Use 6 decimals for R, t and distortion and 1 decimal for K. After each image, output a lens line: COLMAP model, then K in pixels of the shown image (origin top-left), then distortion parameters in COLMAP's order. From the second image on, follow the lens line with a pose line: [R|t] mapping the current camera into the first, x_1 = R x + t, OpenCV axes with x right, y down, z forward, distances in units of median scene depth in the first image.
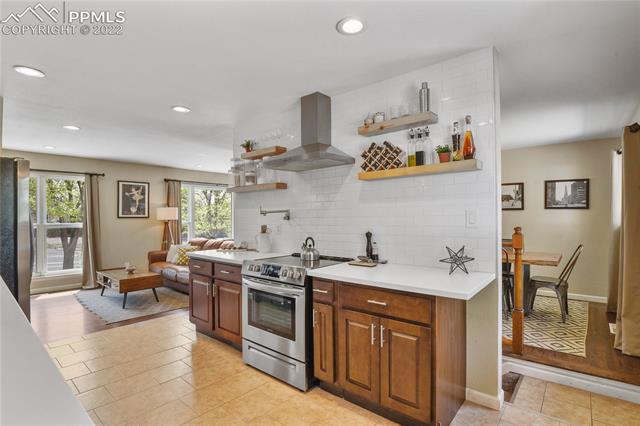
lens RADIAL K [[321.3, 0, 320.0], [0, 321.3, 213.0], [0, 0, 1]] dist [-0.024614, -0.000504]
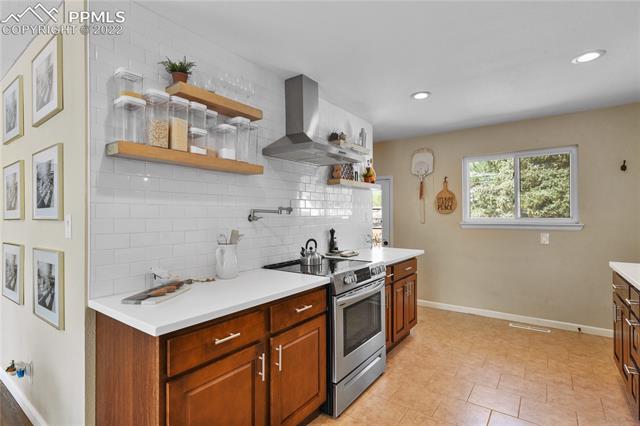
lens RADIAL K [[321.3, 0, 320.0], [0, 321.3, 213.0], [0, 0, 1]] dist [-0.024614, -0.000504]
pose [[-0.088559, 0.016684, 0.995931, -0.962435], [-0.003849, 0.999847, -0.017092, 0.020317], [-0.996063, -0.005347, -0.088482, 1.105985]]
